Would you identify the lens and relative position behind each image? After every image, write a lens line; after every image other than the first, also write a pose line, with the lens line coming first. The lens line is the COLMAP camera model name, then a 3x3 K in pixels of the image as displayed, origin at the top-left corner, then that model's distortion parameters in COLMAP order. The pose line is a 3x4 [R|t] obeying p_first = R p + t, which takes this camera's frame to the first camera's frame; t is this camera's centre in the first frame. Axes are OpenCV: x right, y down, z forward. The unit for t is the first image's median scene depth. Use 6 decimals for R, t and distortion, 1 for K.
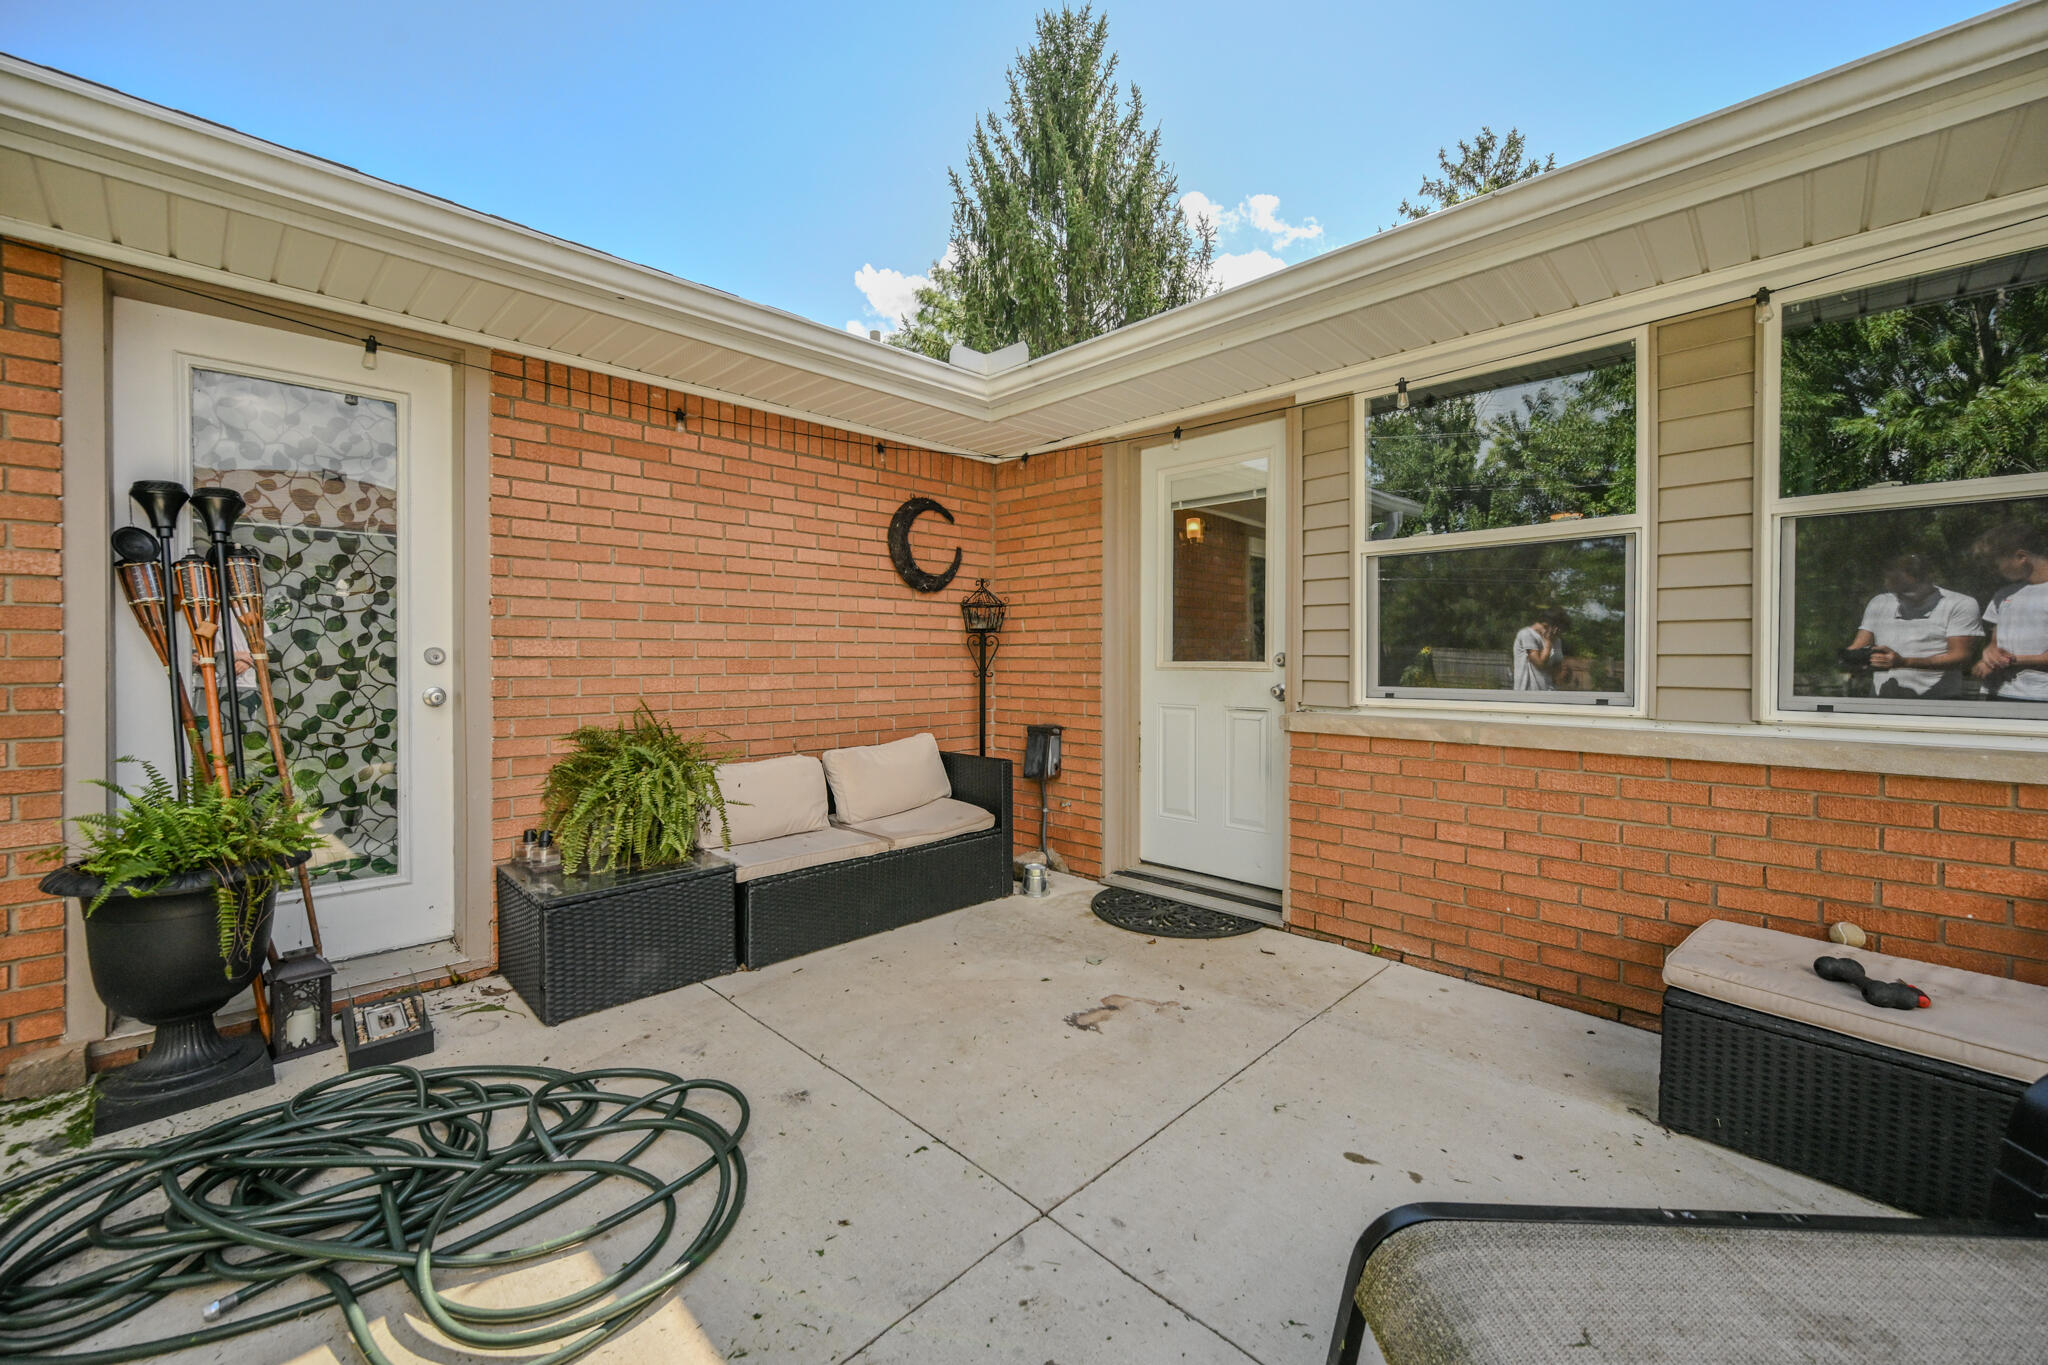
lens RADIAL K [[819.2, 0, 1021.0], [0, 819.2, 662.8], [0, 0, 1]] dist [-0.000281, 0.000513]
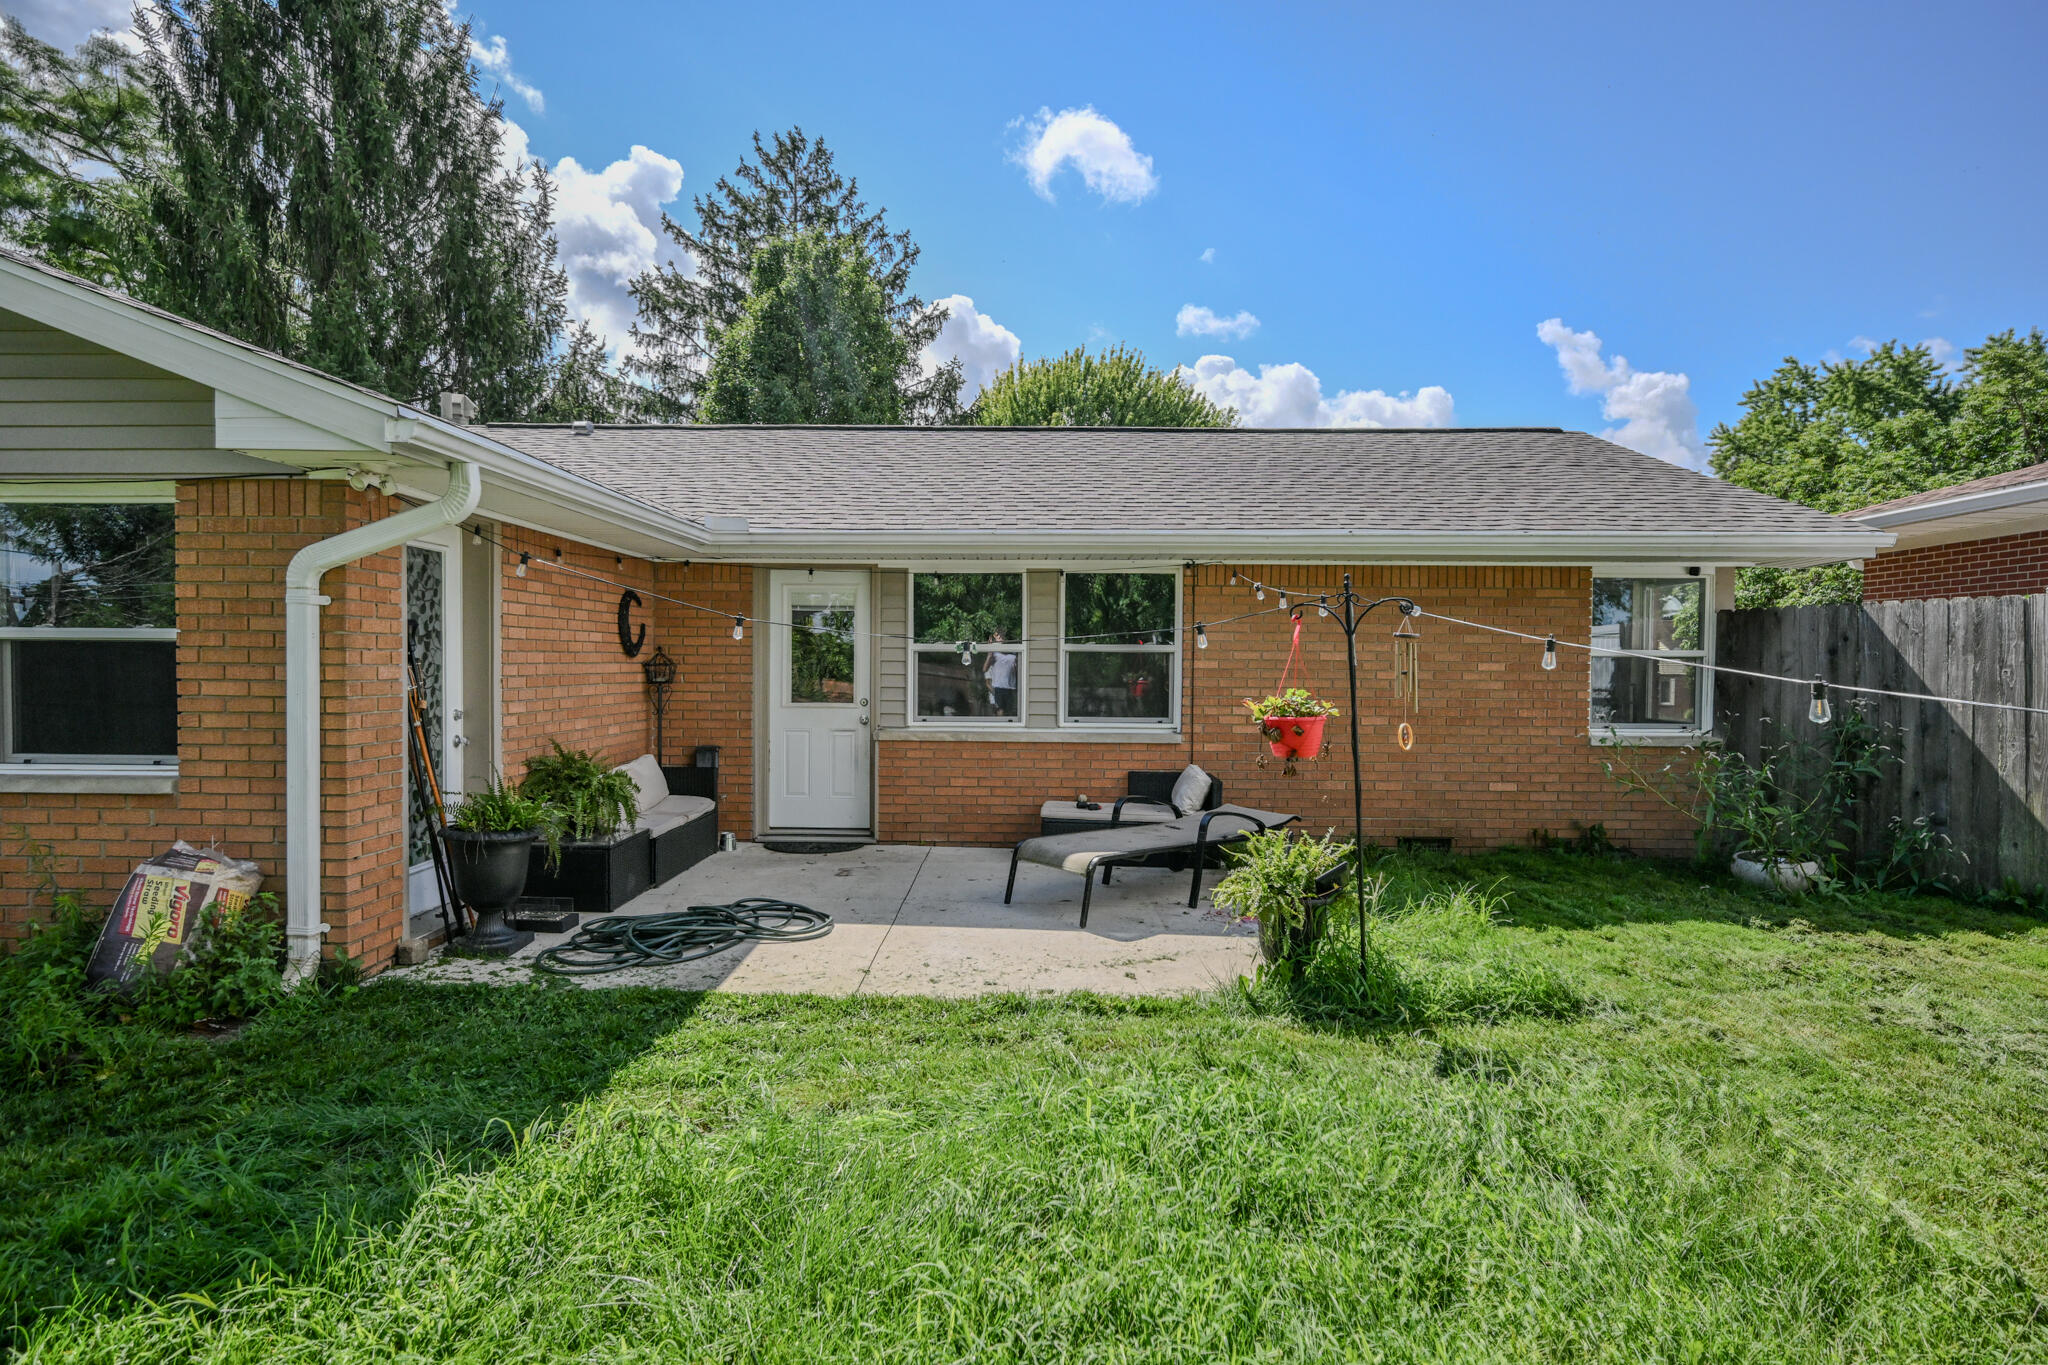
lens RADIAL K [[1122.3, 0, 1023.3], [0, 1122.3, 680.3], [0, 0, 1]] dist [0.000723, 0.000032]
pose [[0.718648, -0.006057, 0.695347, -1.146597], [-0.004103, 0.999908, 0.012951, -0.084911], [-0.695361, -0.012160, 0.718557, -1.028066]]
